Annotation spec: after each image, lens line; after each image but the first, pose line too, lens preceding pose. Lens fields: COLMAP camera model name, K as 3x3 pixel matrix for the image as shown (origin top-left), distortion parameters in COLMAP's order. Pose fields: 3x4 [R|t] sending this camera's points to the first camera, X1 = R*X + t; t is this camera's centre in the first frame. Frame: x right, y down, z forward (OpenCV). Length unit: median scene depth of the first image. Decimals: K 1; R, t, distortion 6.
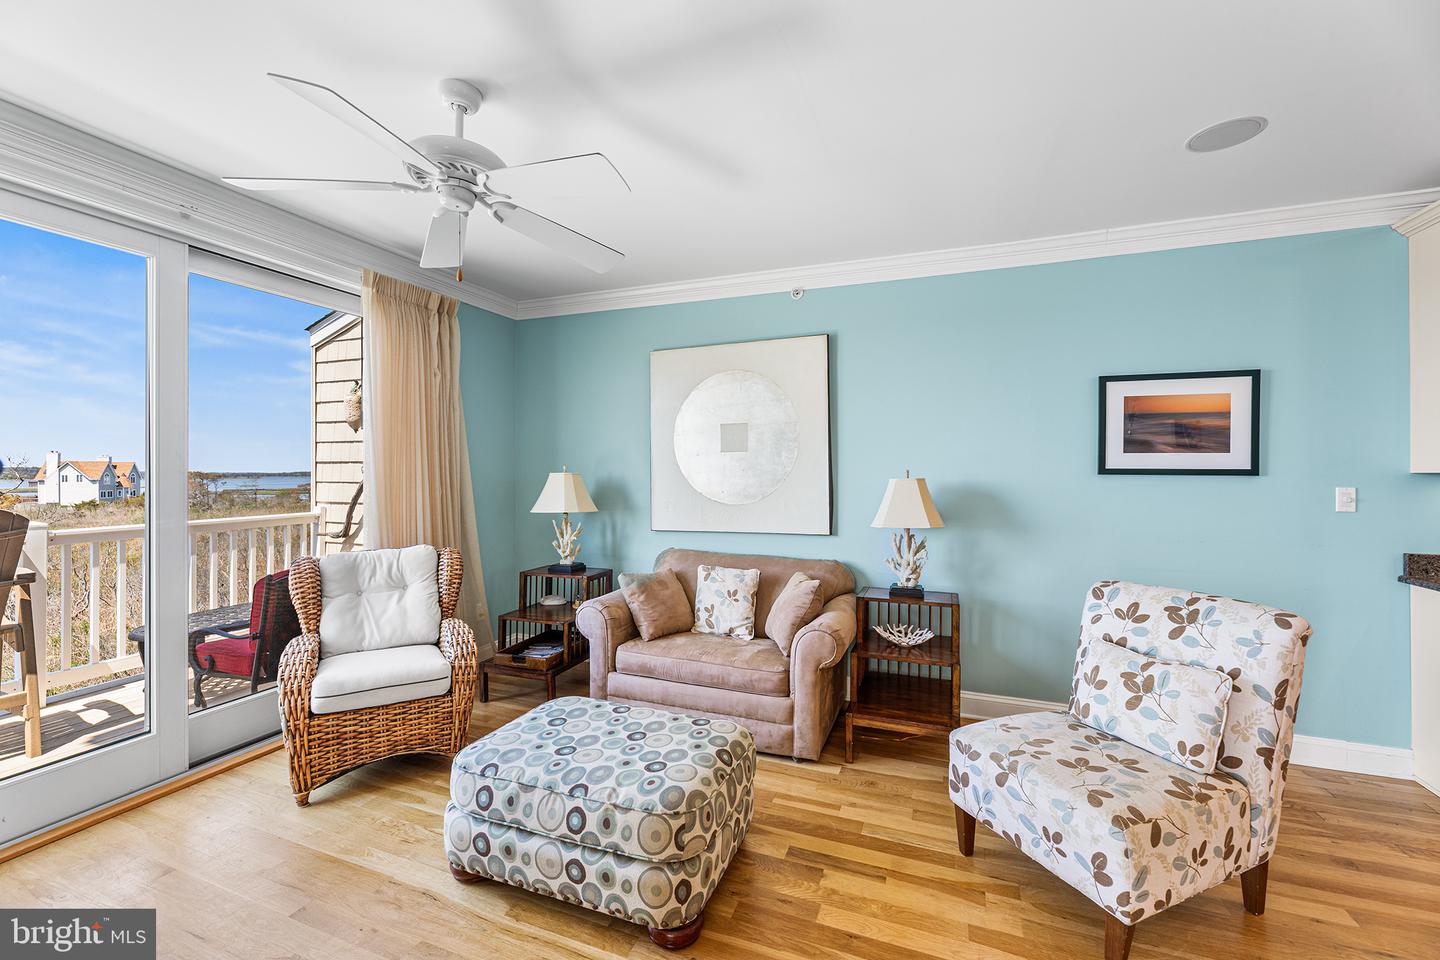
lens RADIAL K [[589.5, 0, 720.1], [0, 589.5, 473.7], [0, 0, 1]] dist [-0.000653, -0.000252]
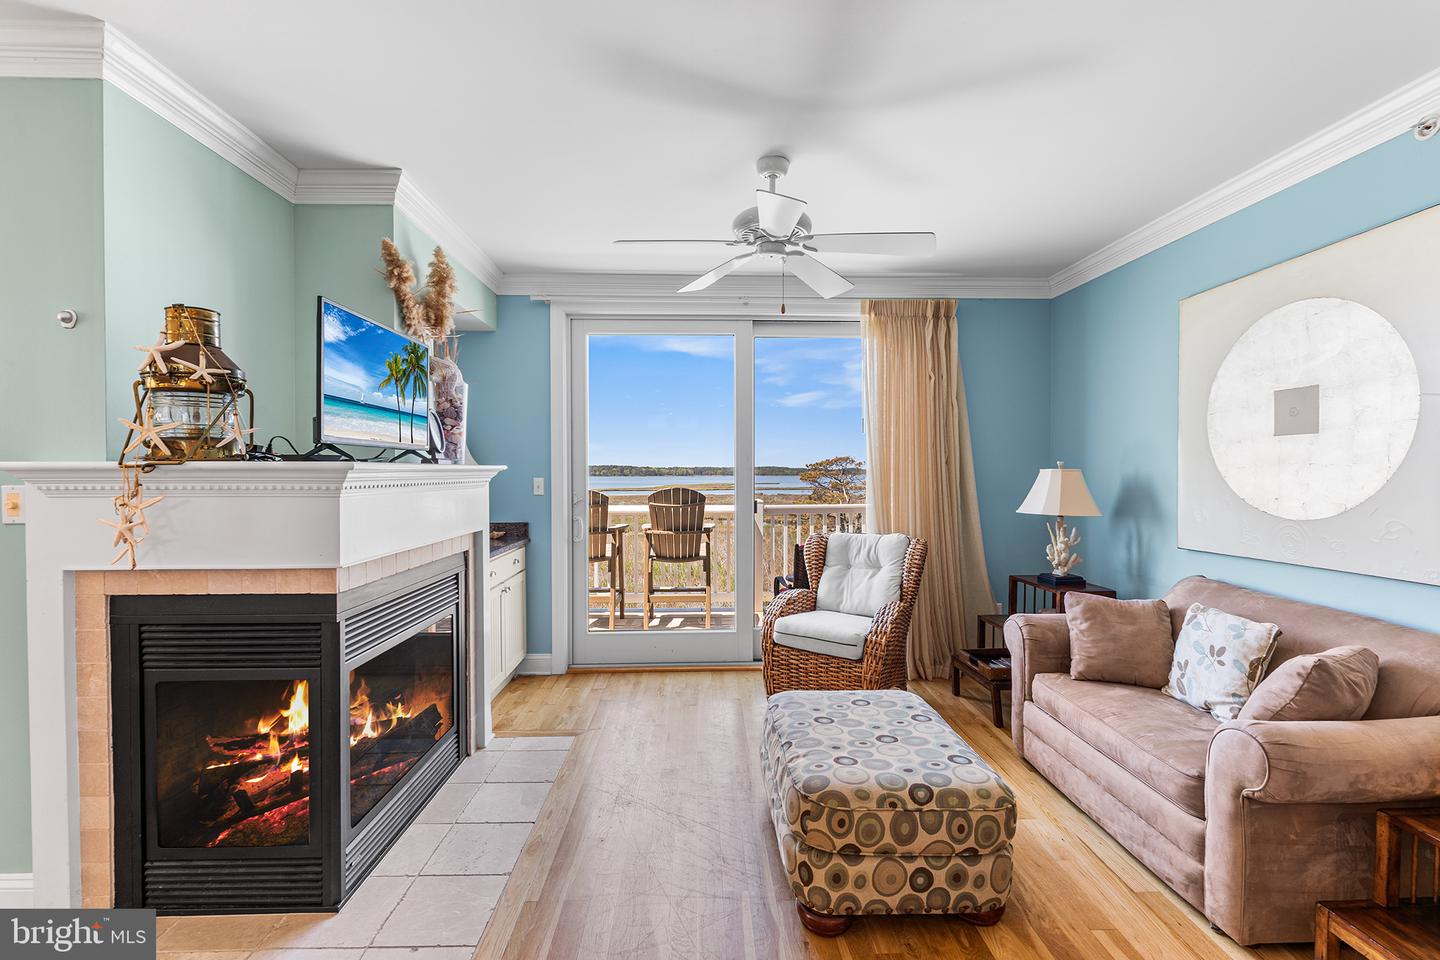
lens RADIAL K [[619.7, 0, 720.0], [0, 619.7, 480.0], [0, 0, 1]] dist [-0.003751, -0.000173]
pose [[0.397487, 0.013334, -0.917511, 0.488394], [-0.000881, 0.999899, 0.014150, 0.003072], [0.917607, -0.004816, 0.397459, 0.247147]]
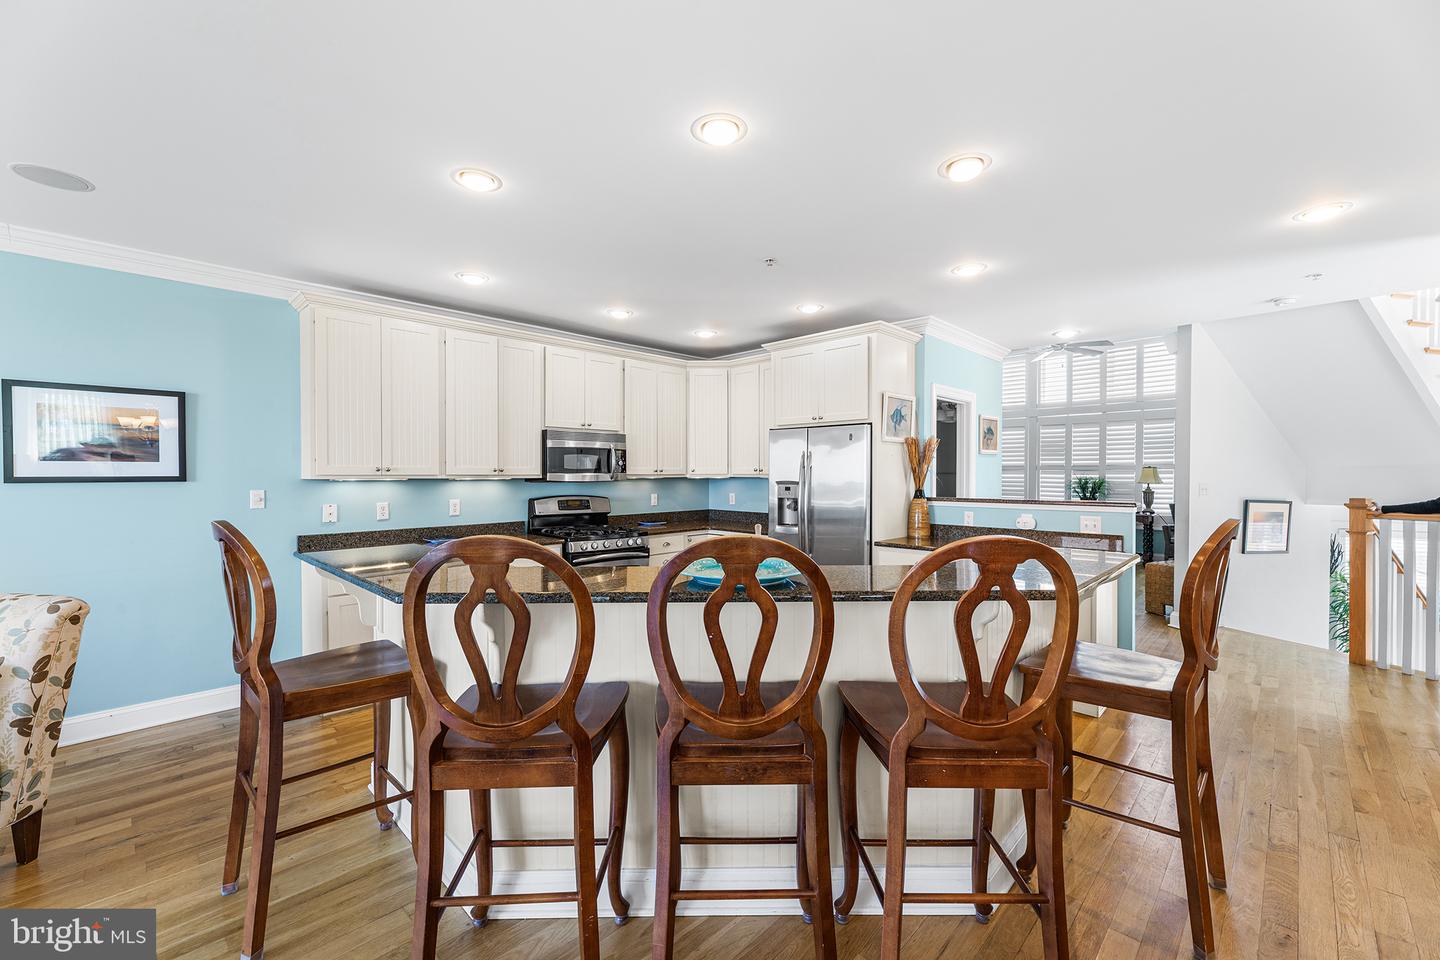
lens RADIAL K [[593.5, 0, 720.2], [0, 593.5, 469.9], [0, 0, 1]] dist [-0.002380, -0.000450]
pose [[0.388158, 0.002971, 0.921588, 0.226914], [0.002075, 0.999989, -0.004098, -0.012809], [-0.921590, 0.003503, 0.388148, -0.437266]]
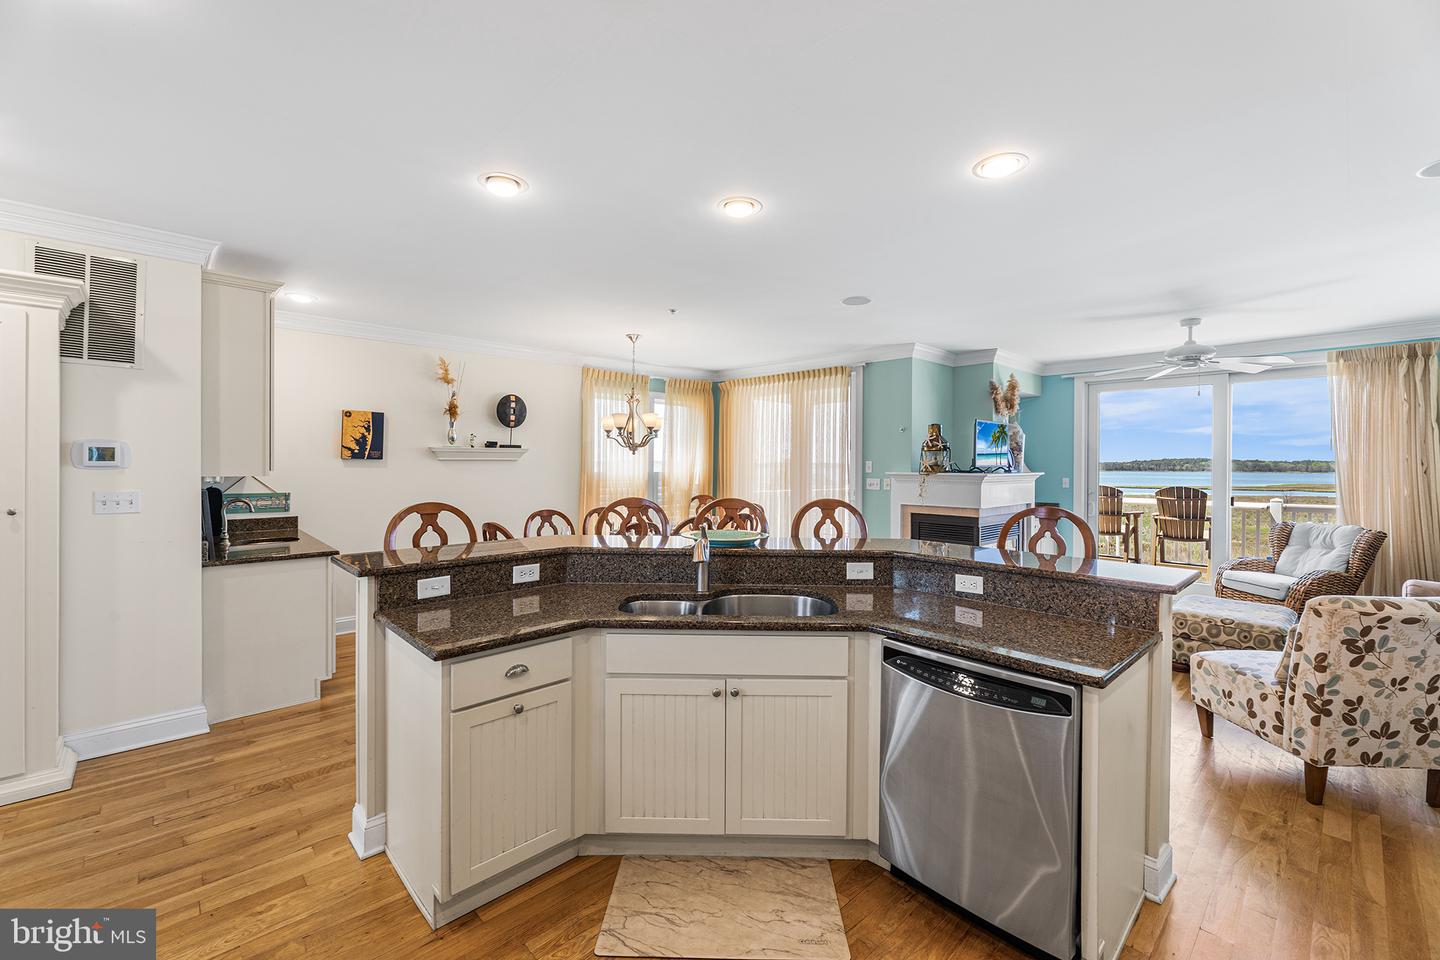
lens RADIAL K [[593.5, 0, 720.2], [0, 593.5, 469.9], [0, 0, 1]] dist [-0.002380, -0.000450]
pose [[-0.429925, 0.008539, -0.902824, 1.741001], [-0.004897, 0.999919, 0.011789, -0.035077], [0.902851, 0.009490, -0.429848, 0.202083]]
